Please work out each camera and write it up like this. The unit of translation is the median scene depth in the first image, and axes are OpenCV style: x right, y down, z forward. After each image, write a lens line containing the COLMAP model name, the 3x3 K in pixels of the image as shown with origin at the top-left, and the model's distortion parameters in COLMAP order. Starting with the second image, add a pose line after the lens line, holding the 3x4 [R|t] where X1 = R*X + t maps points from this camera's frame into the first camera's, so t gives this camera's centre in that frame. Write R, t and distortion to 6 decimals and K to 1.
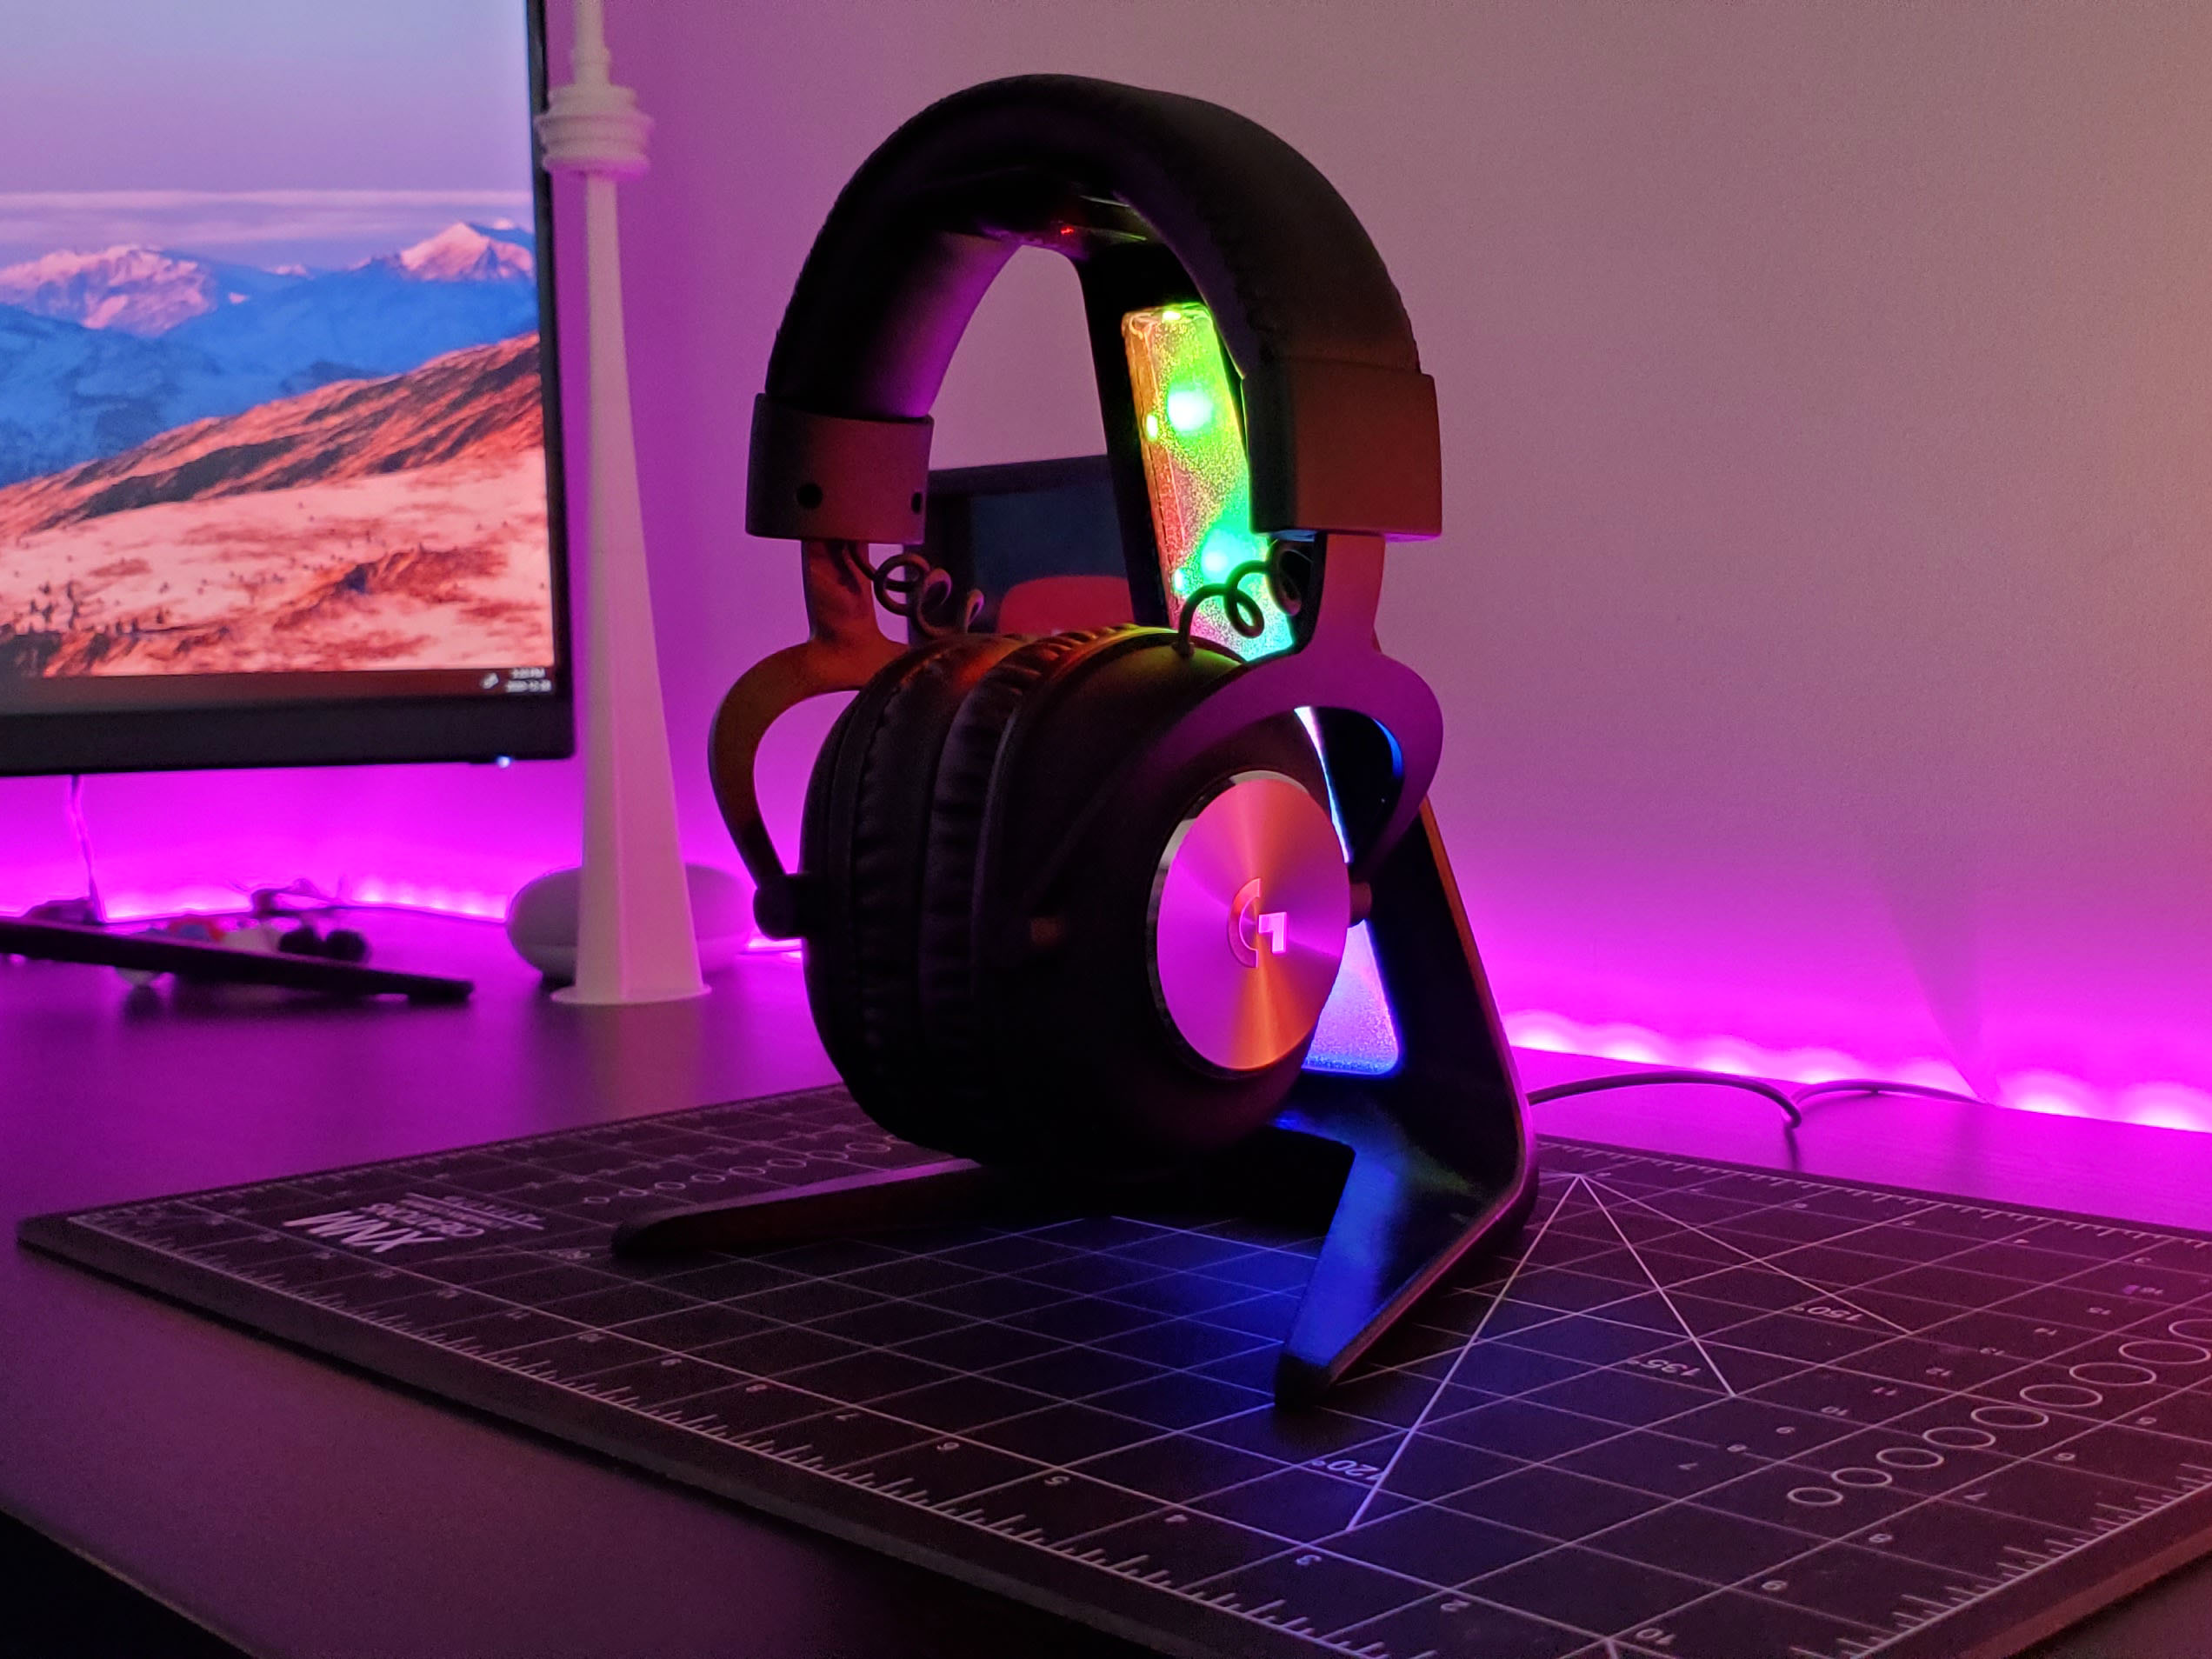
lens RADIAL K [[2728.8, 0, 1121.4], [0, 2728.8, 827.3], [0, 0, 1]] dist [-0.072366, 0.000000]
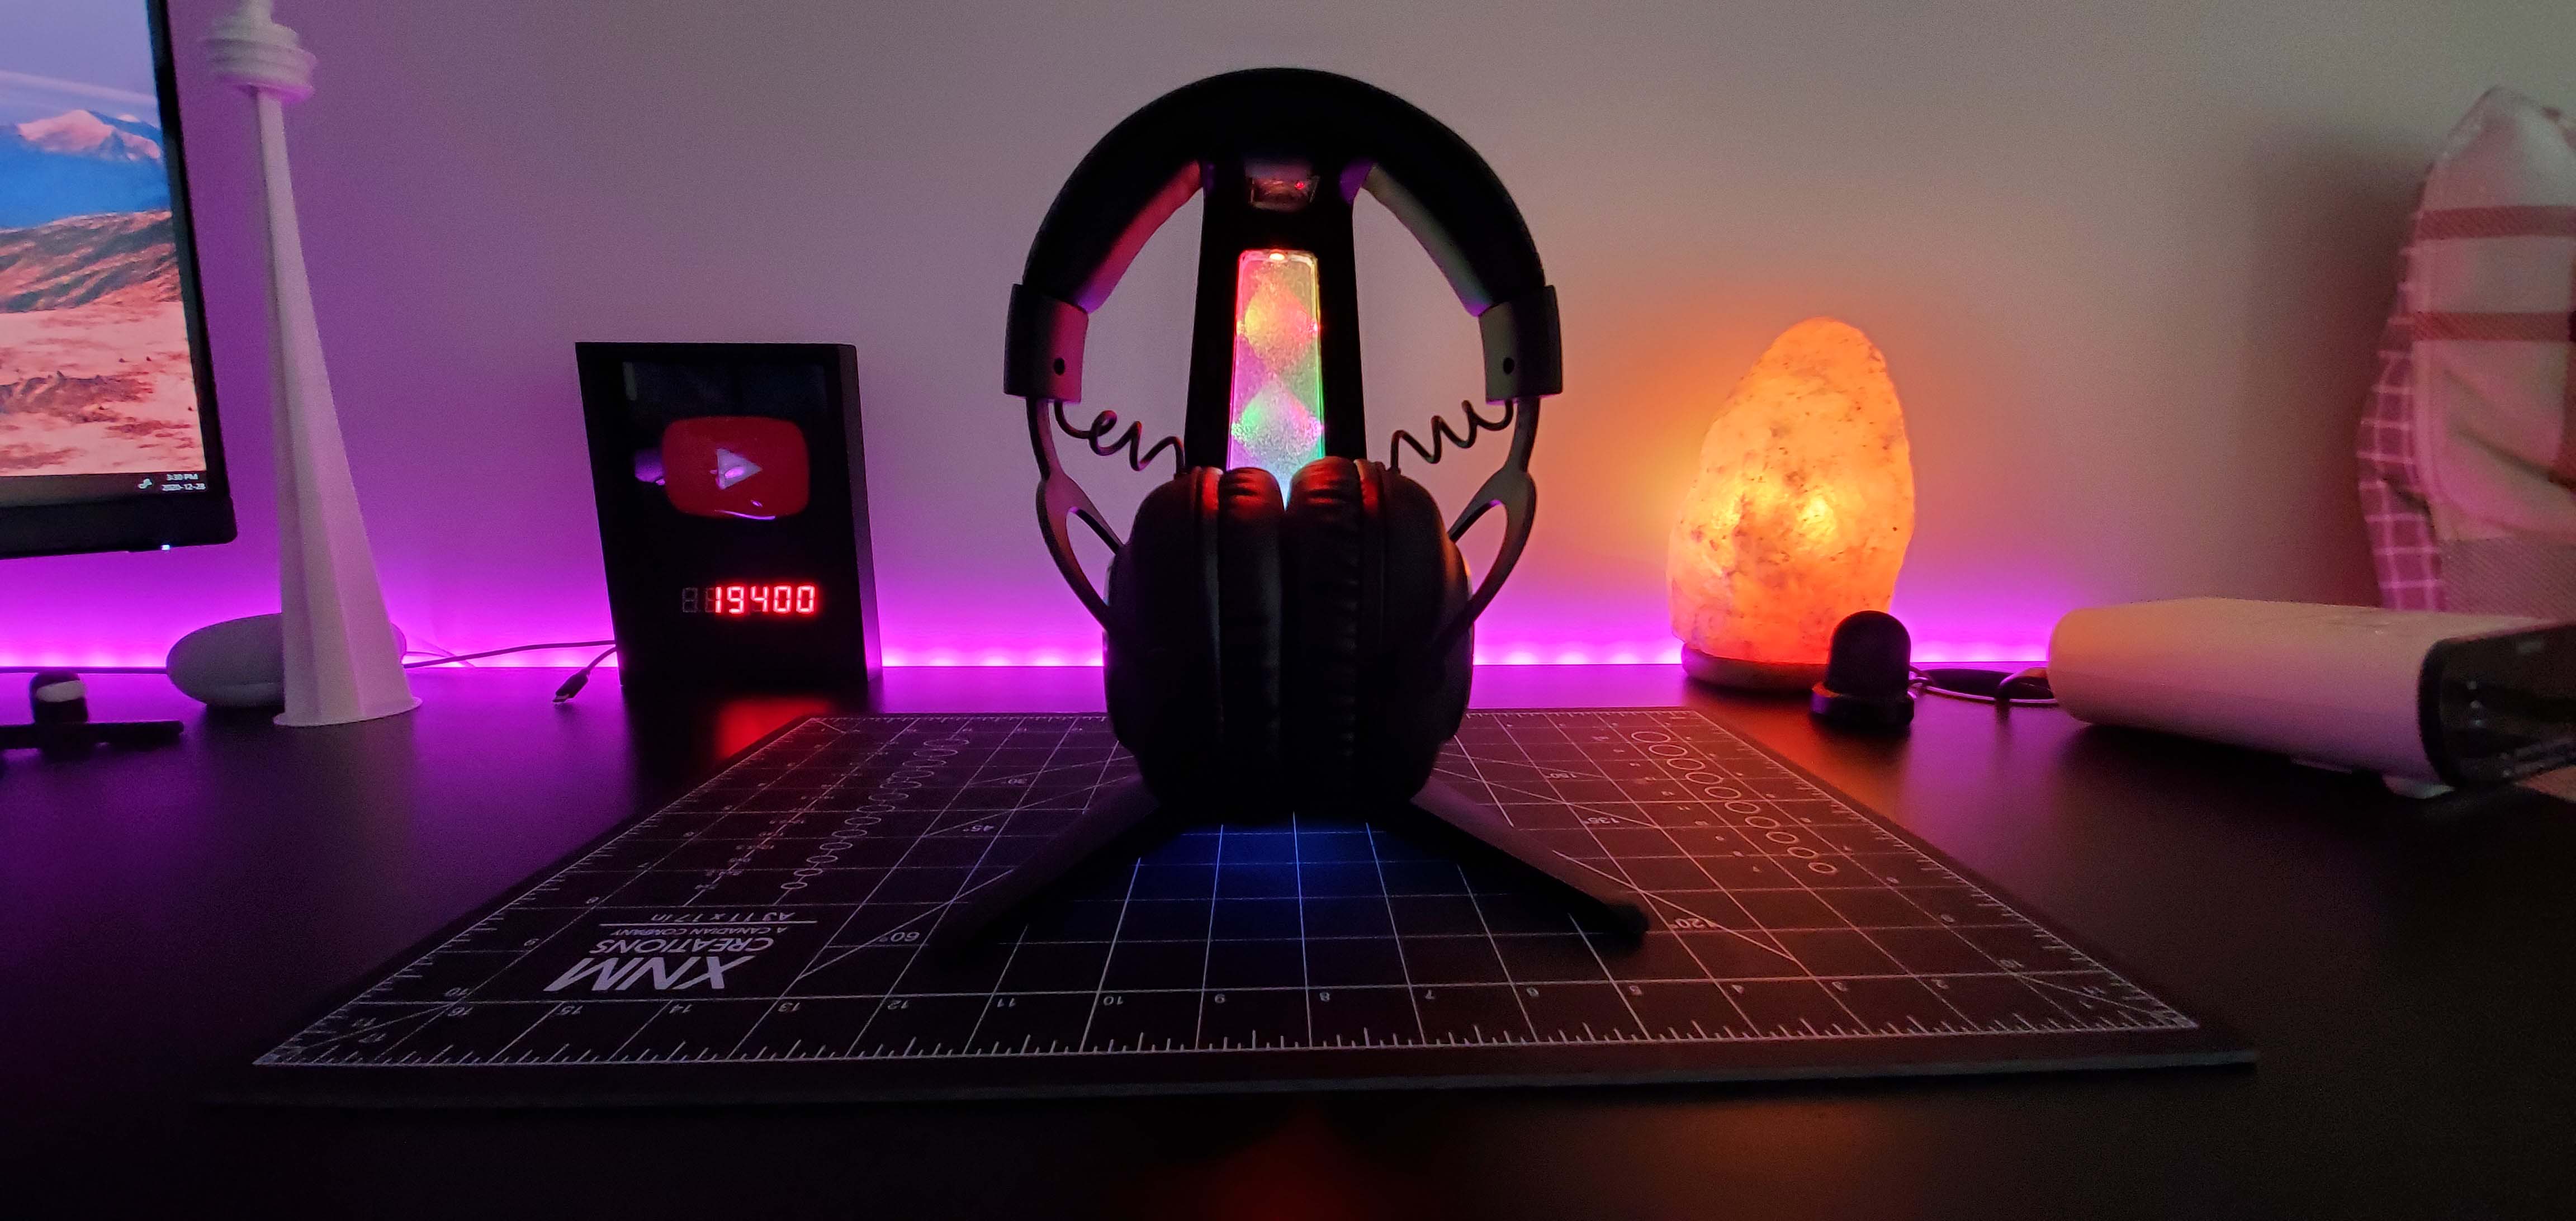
lens RADIAL K [[1055.1, 0, 1314.0], [0, 1055.1, 600.6], [0, 0, 1]] dist [-0.042898, -0.000079]
pose [[0.647374, -0.093220, 0.756450, -0.243585], [0.035432, 0.995100, 0.092307, -0.023795], [-0.761348, -0.032955, 0.647505, 0.293835]]
